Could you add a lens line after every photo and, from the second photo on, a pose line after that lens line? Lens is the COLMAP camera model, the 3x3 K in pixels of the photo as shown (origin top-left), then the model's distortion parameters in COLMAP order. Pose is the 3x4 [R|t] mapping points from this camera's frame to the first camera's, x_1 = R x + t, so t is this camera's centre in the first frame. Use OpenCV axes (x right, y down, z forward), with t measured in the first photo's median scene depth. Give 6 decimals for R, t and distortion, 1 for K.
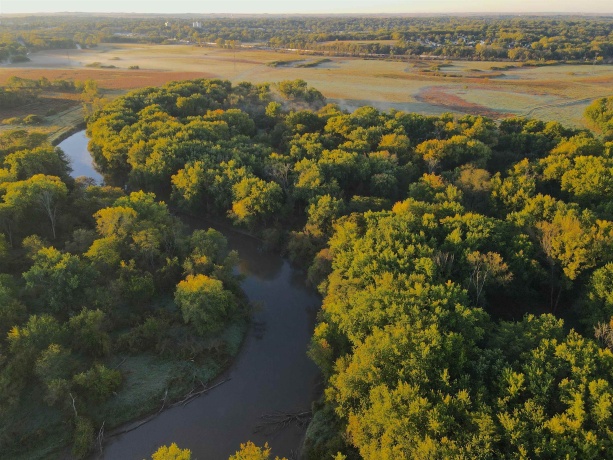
lens RADIAL K [[447.0, 0, 306.5], [0, 447.0, 230.0], [0, 0, 1]] dist [-0.007074, 0.028963]
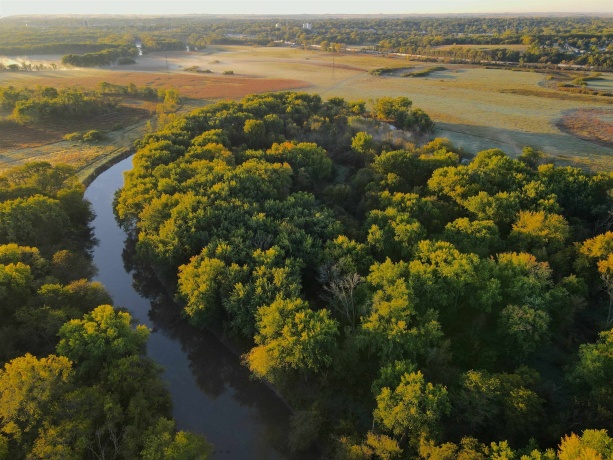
lens RADIAL K [[447.0, 0, 306.5], [0, 447.0, 230.0], [0, 0, 1]] dist [-0.007074, 0.028963]
pose [[0.973310, 0.097526, -0.207741, 0.003851], [-0.097653, 0.995174, 0.009669, -0.065733], [0.207681, 0.010876, 0.978136, 0.130103]]
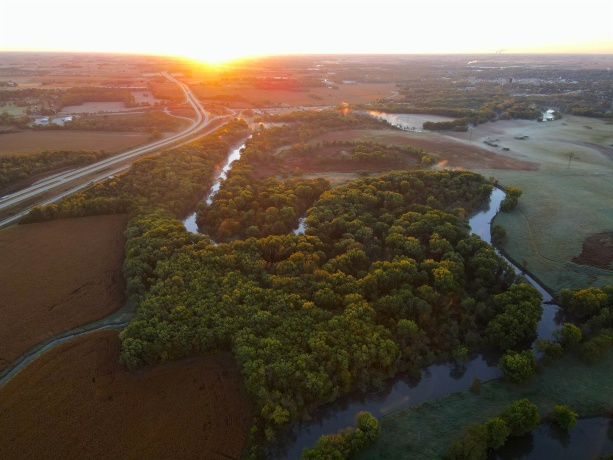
lens RADIAL K [[447.0, 0, 306.5], [0, 447.0, 230.0], [0, 0, 1]] dist [-0.007074, 0.028963]
pose [[0.412212, 0.339005, -0.845670, 0.662042], [-0.400793, 0.901035, 0.165837, -0.143939], [0.818197, 0.270578, 0.507287, -0.119076]]
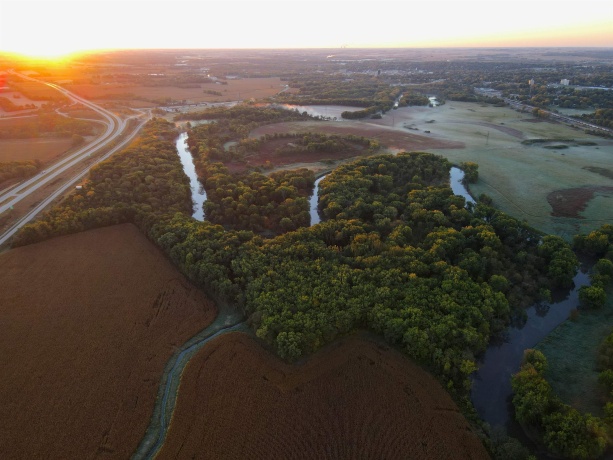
lens RADIAL K [[447.0, 0, 306.5], [0, 447.0, 230.0], [0, 0, 1]] dist [-0.007074, 0.028963]
pose [[0.671373, 0.279811, -0.686268, 0.532308], [-0.321426, 0.944301, 0.070569, -0.028956], [0.667790, 0.173207, 0.723917, -0.348757]]
